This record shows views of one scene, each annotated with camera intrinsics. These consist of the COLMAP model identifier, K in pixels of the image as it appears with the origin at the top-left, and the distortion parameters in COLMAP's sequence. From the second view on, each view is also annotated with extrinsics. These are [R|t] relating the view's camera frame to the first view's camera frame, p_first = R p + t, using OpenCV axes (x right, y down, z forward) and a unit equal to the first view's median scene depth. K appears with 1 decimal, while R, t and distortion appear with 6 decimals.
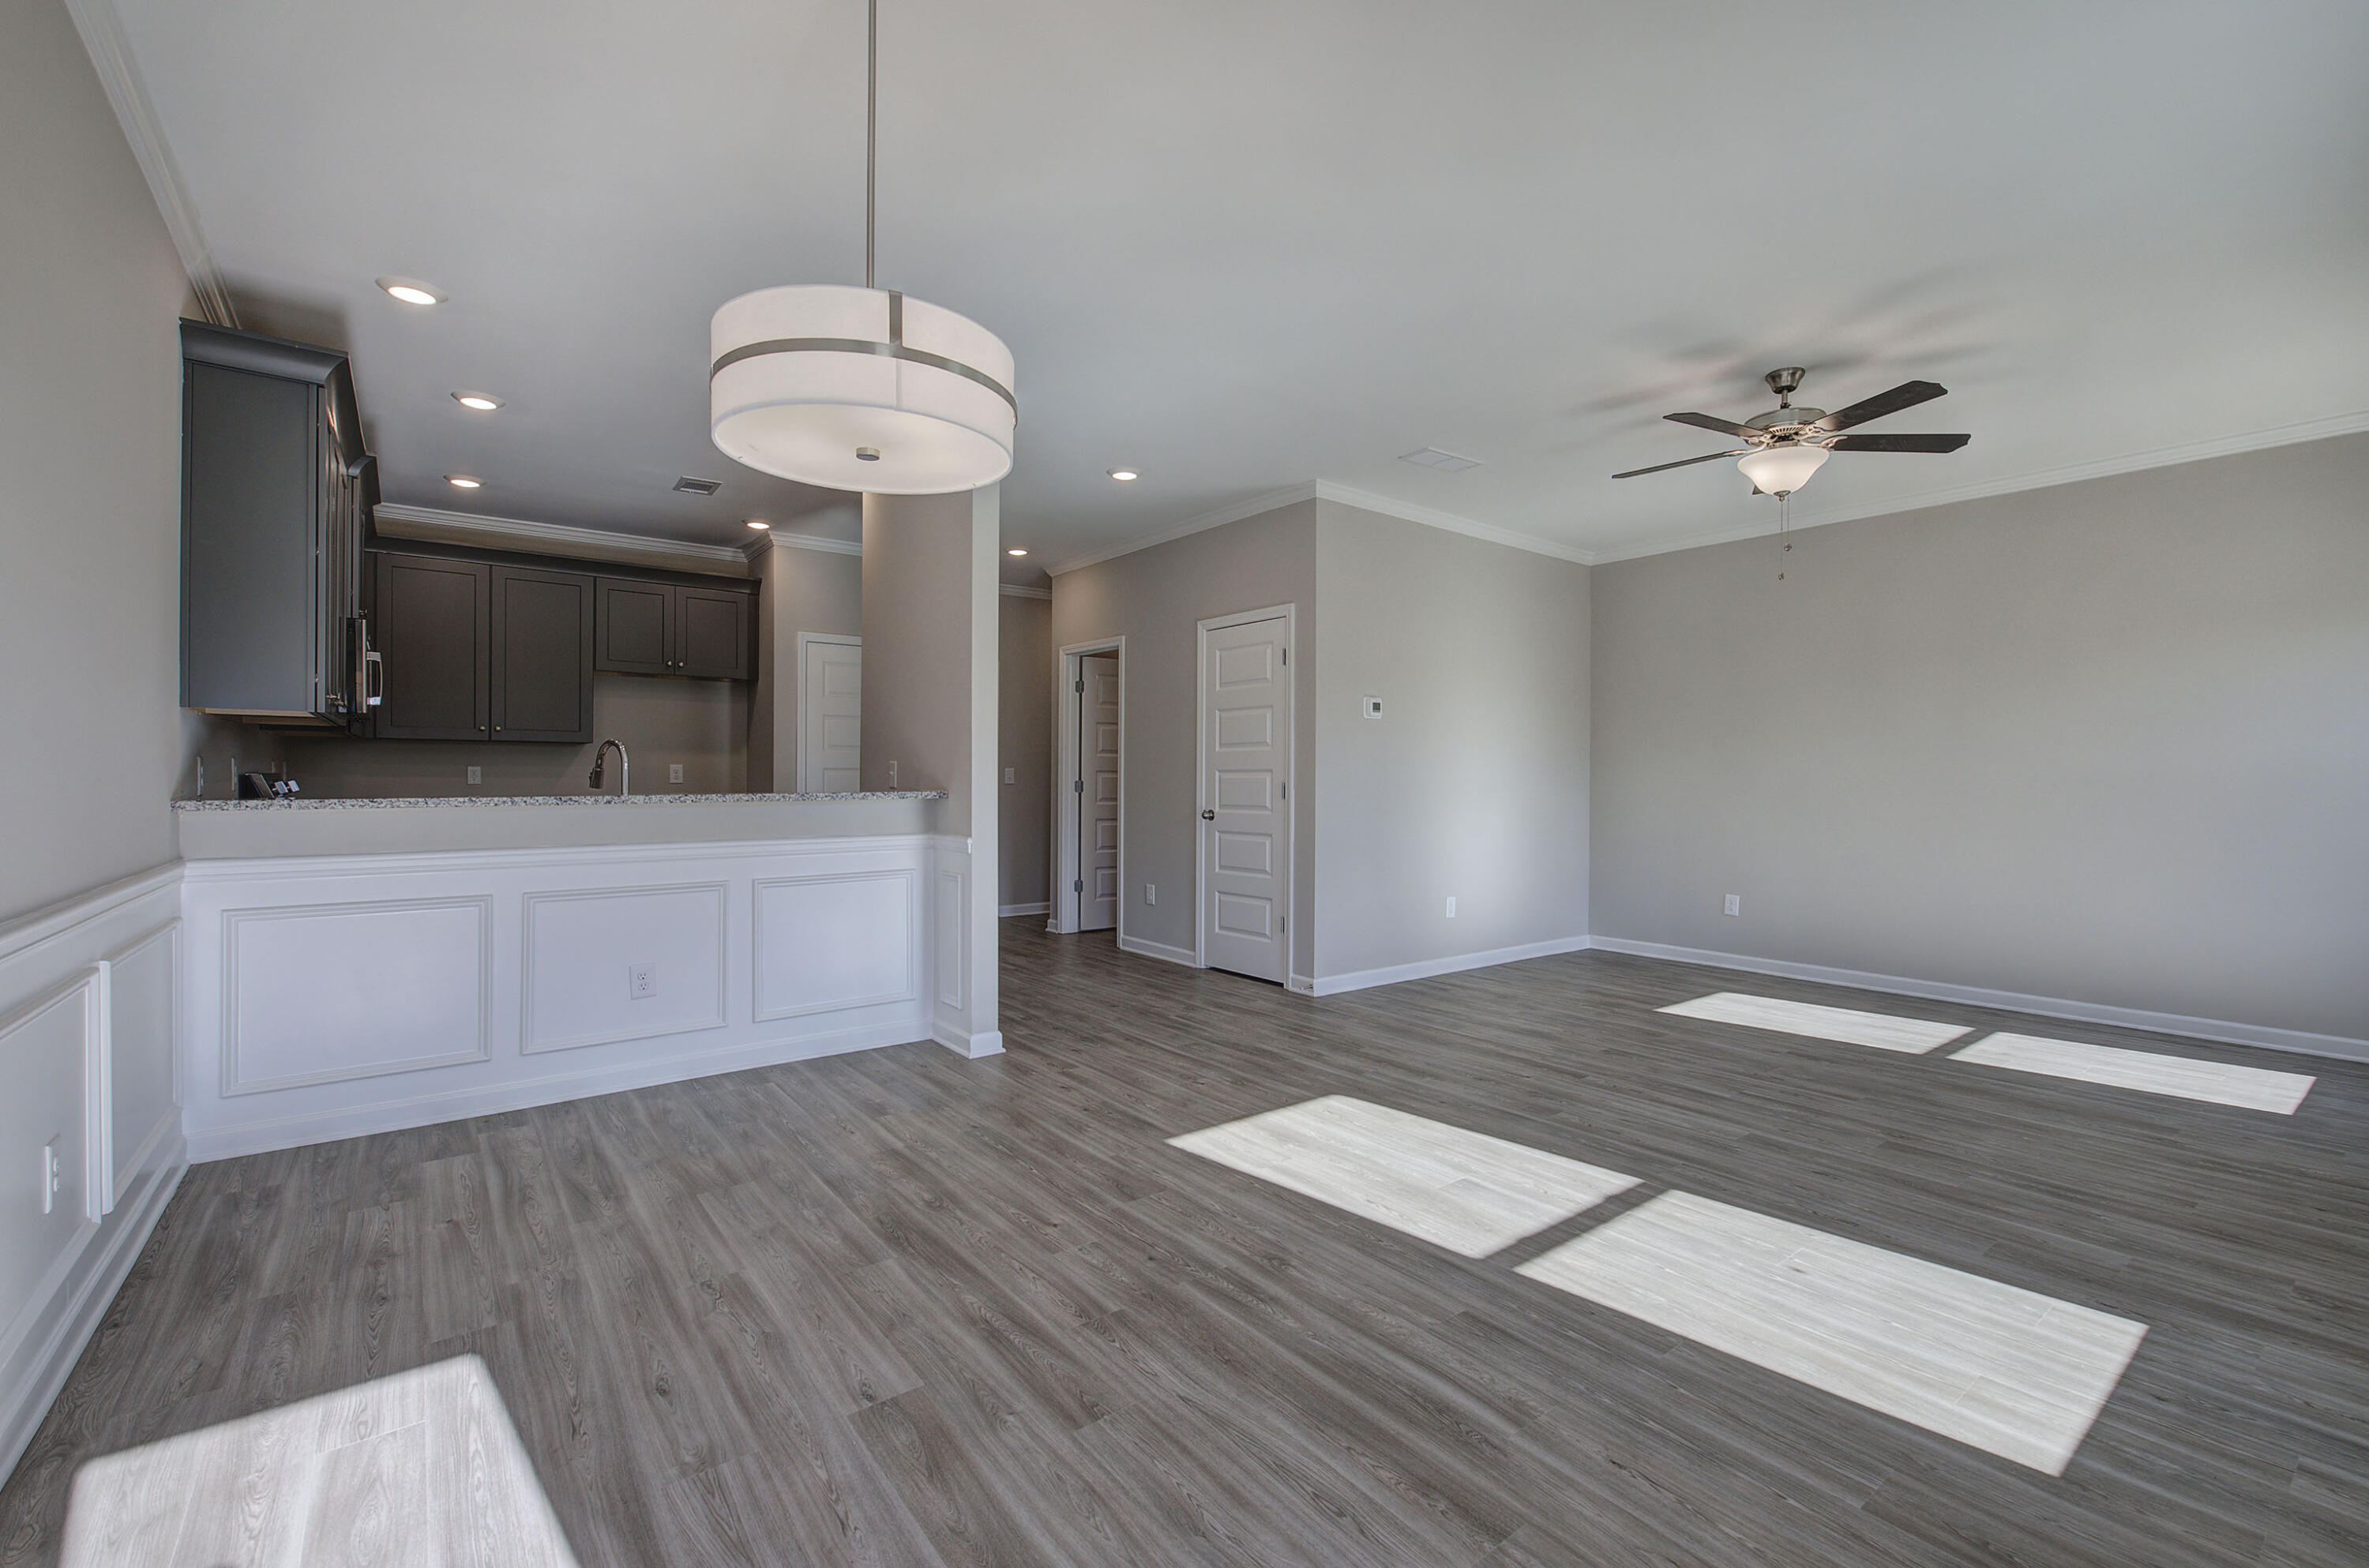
lens RADIAL K [[1002.7, 0, 1190.0], [0, 1002.7, 785.2], [0, 0, 1]] dist [-0.005798, 0.001335]
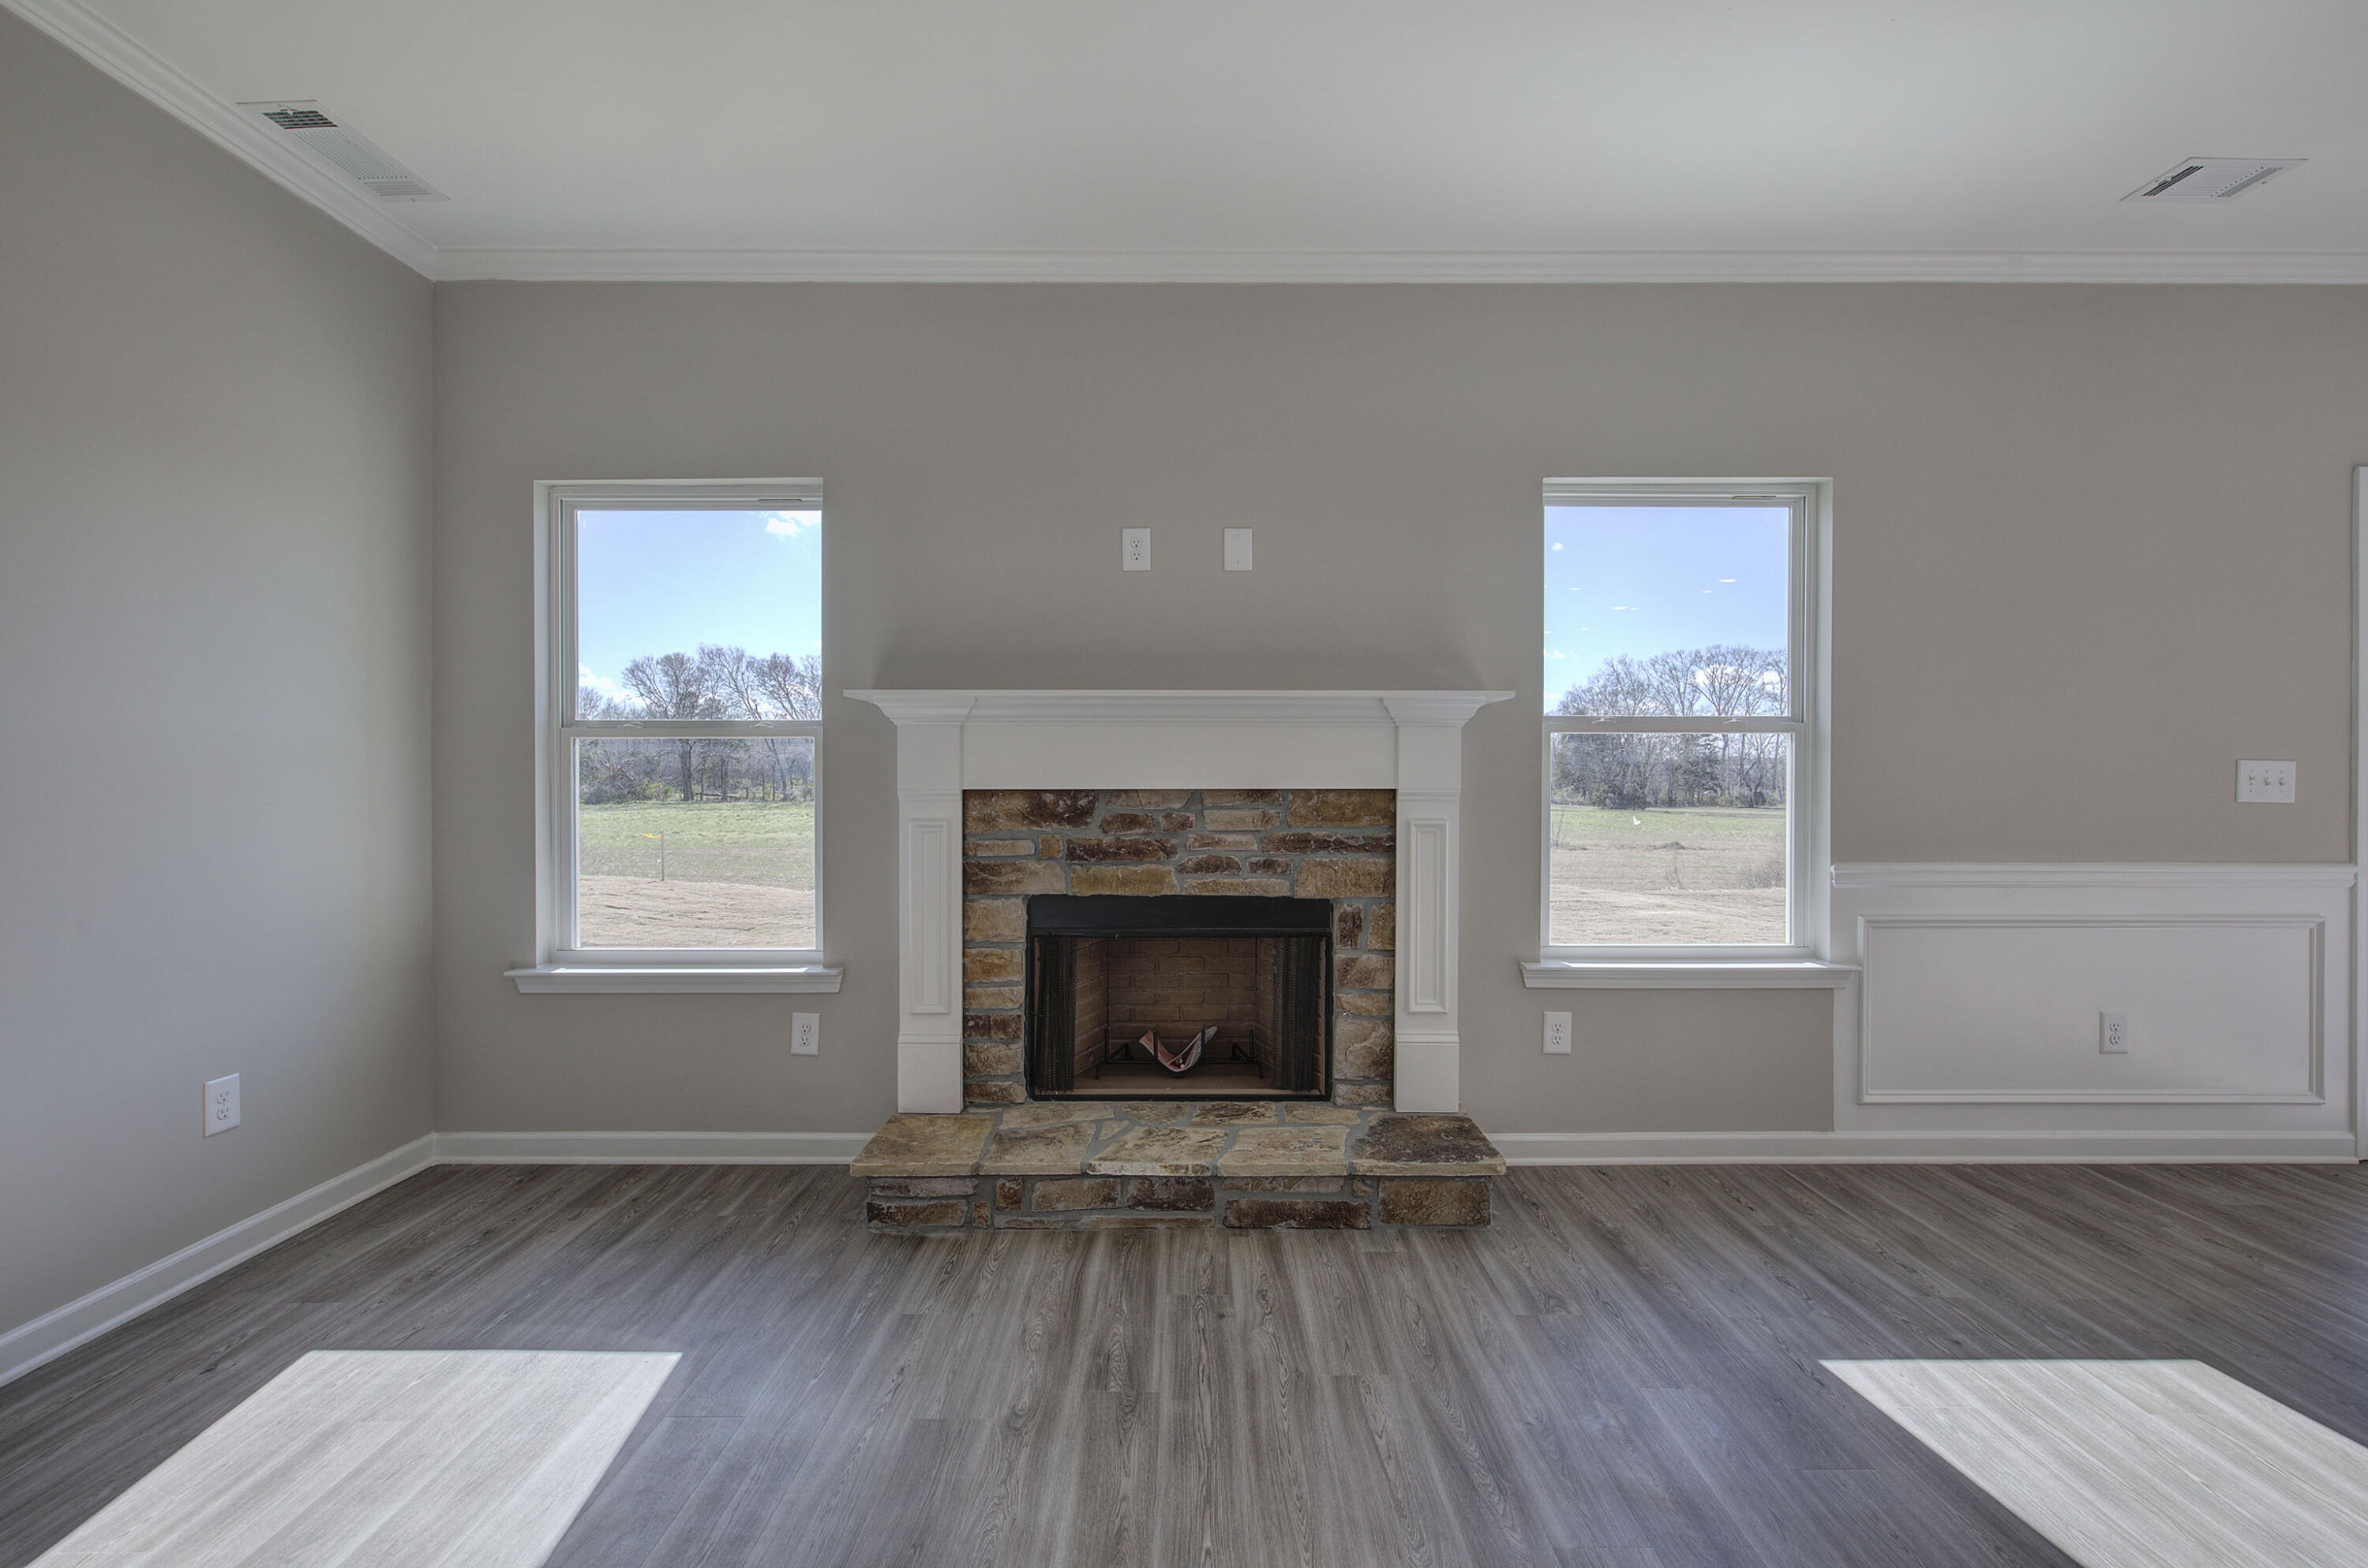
lens RADIAL K [[1002.2, 0, 1195.3], [0, 1002.2, 779.1], [0, 0, 1]] dist [-0.005798, 0.001335]
pose [[-0.791299, -0.009333, 0.611359, 0.590767], [-0.000777, 0.999898, 0.014258, -0.009675], [-0.611429, 0.010807, -0.791225, 1.443344]]
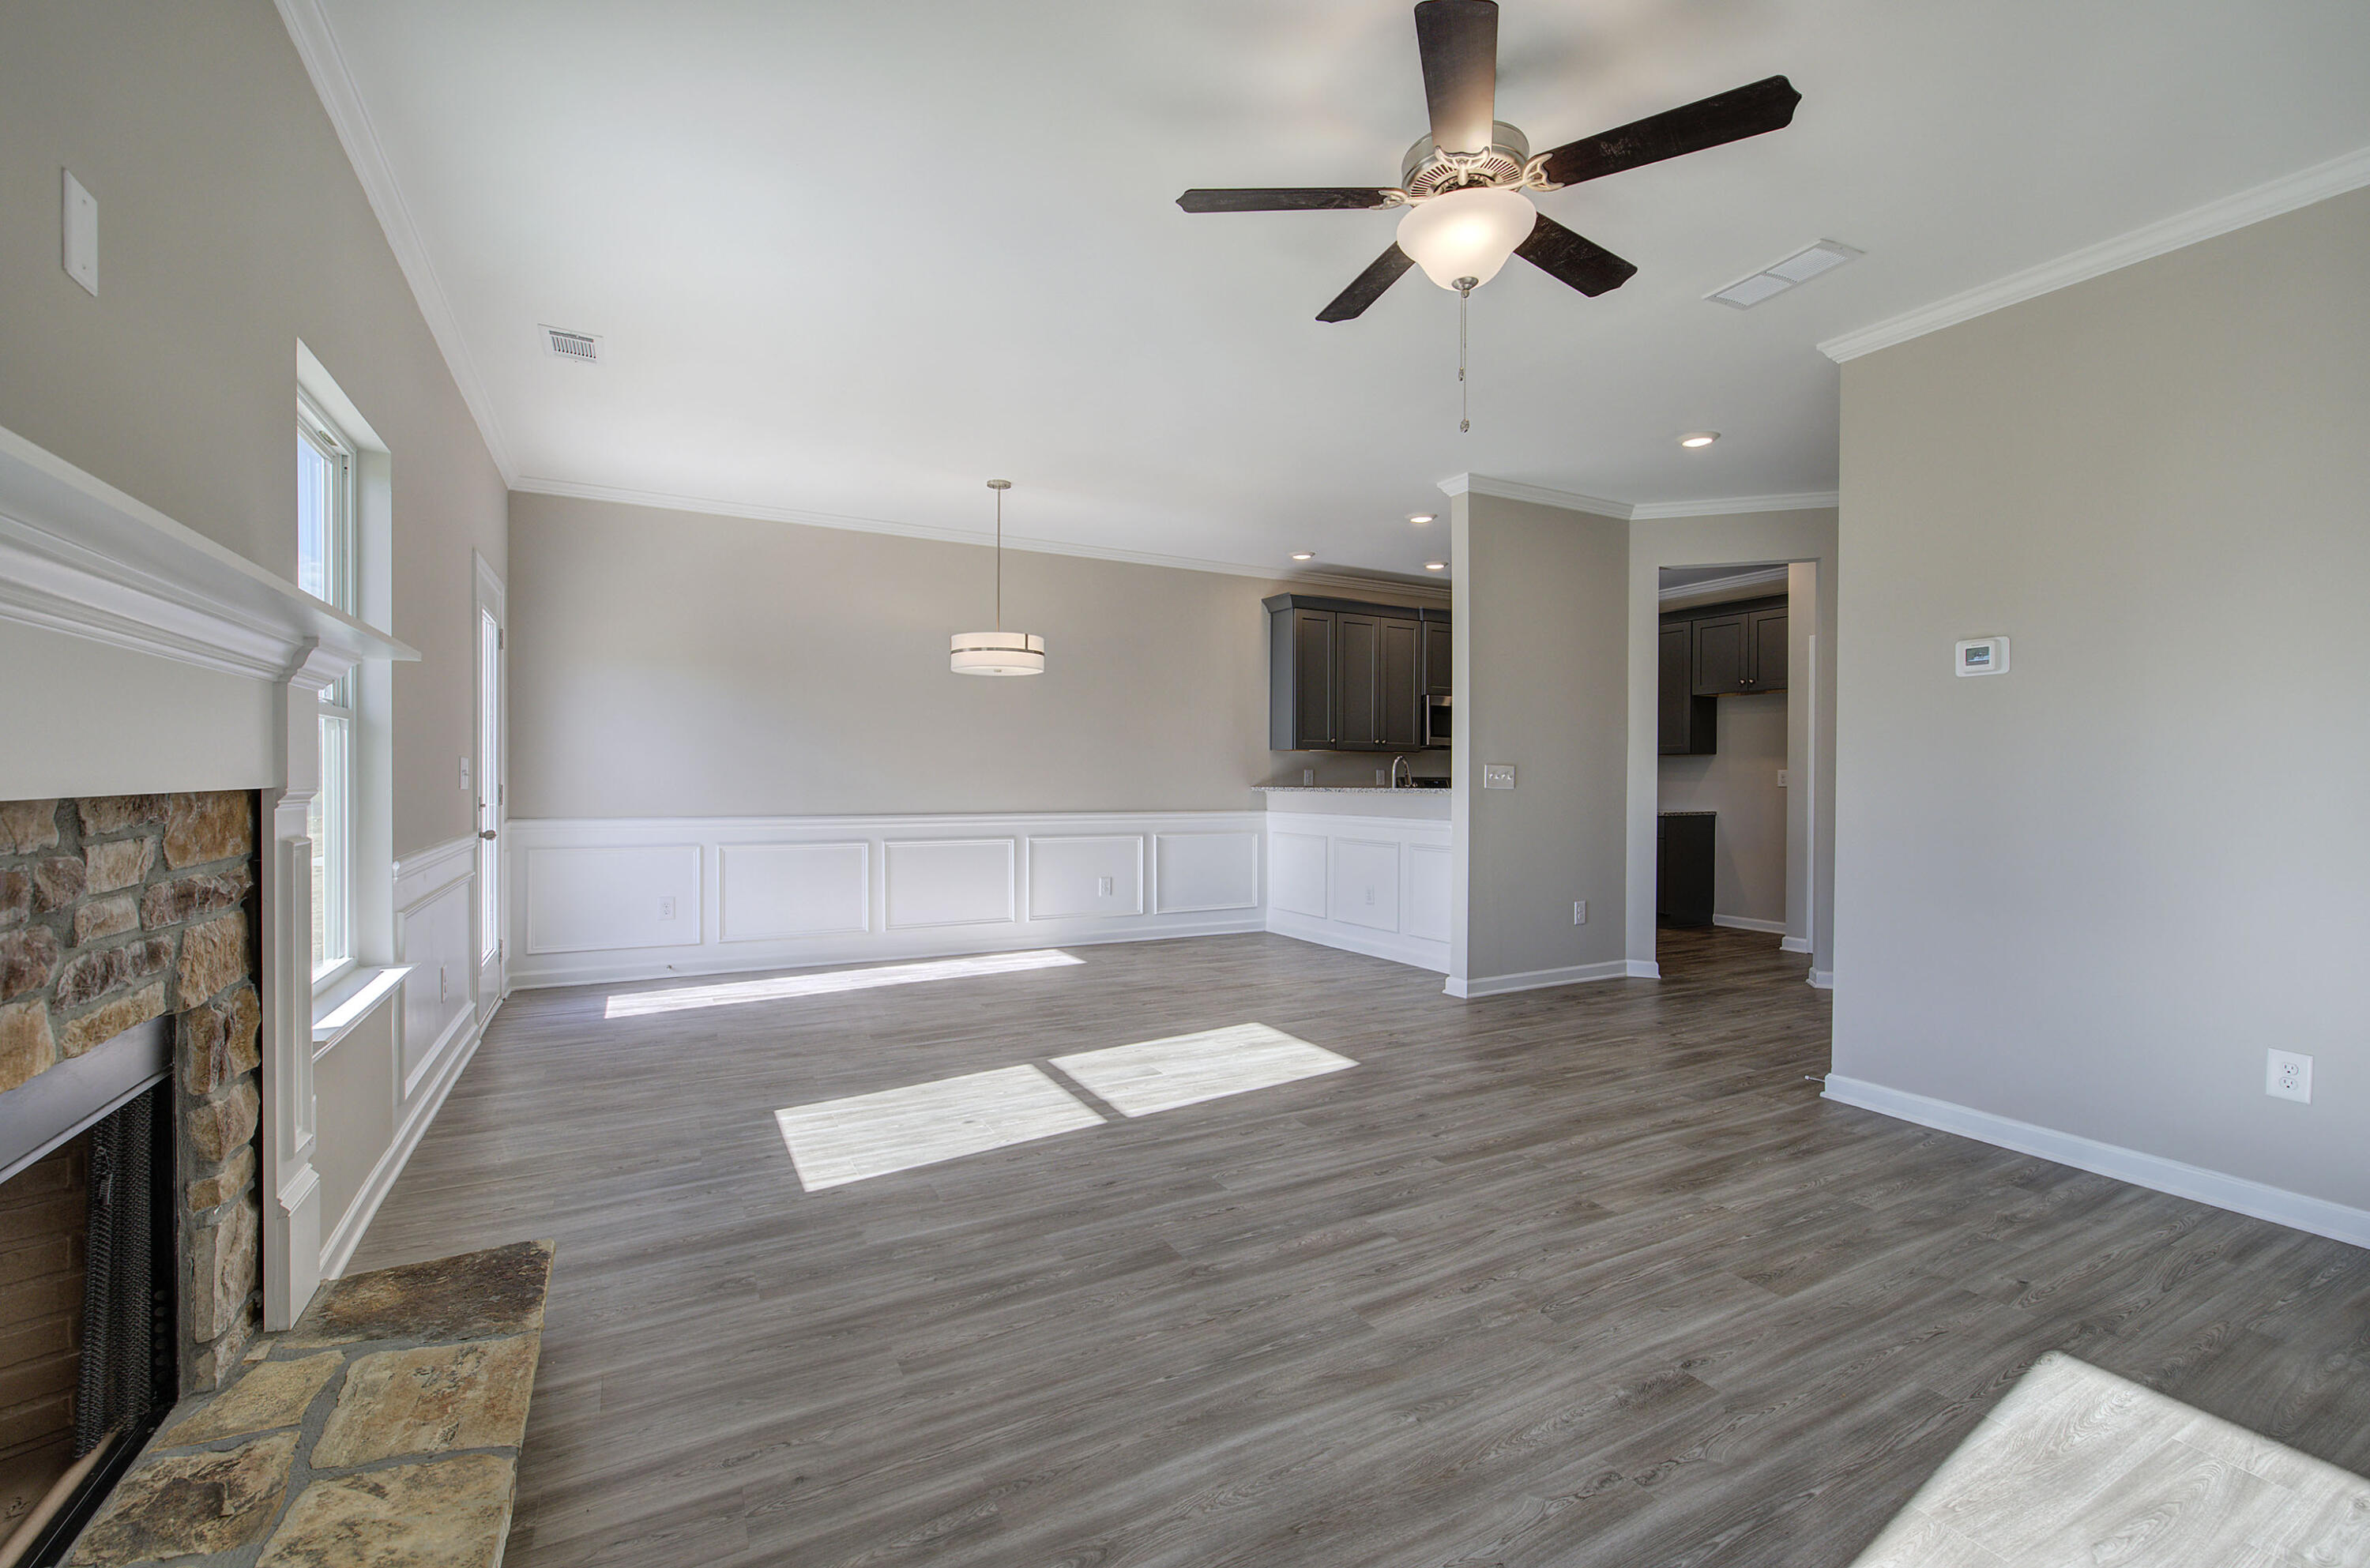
lens RADIAL K [[1003.1, 0, 1183.7], [0, 1003.1, 785.2], [0, 0, 1]] dist [-0.005798, 0.001335]
pose [[-0.163860, 0.002397, -0.986481, 1.491050], [-0.013348, 0.999900, 0.004647, 0.001659], [0.986393, 0.013929, -0.163812, 1.165557]]
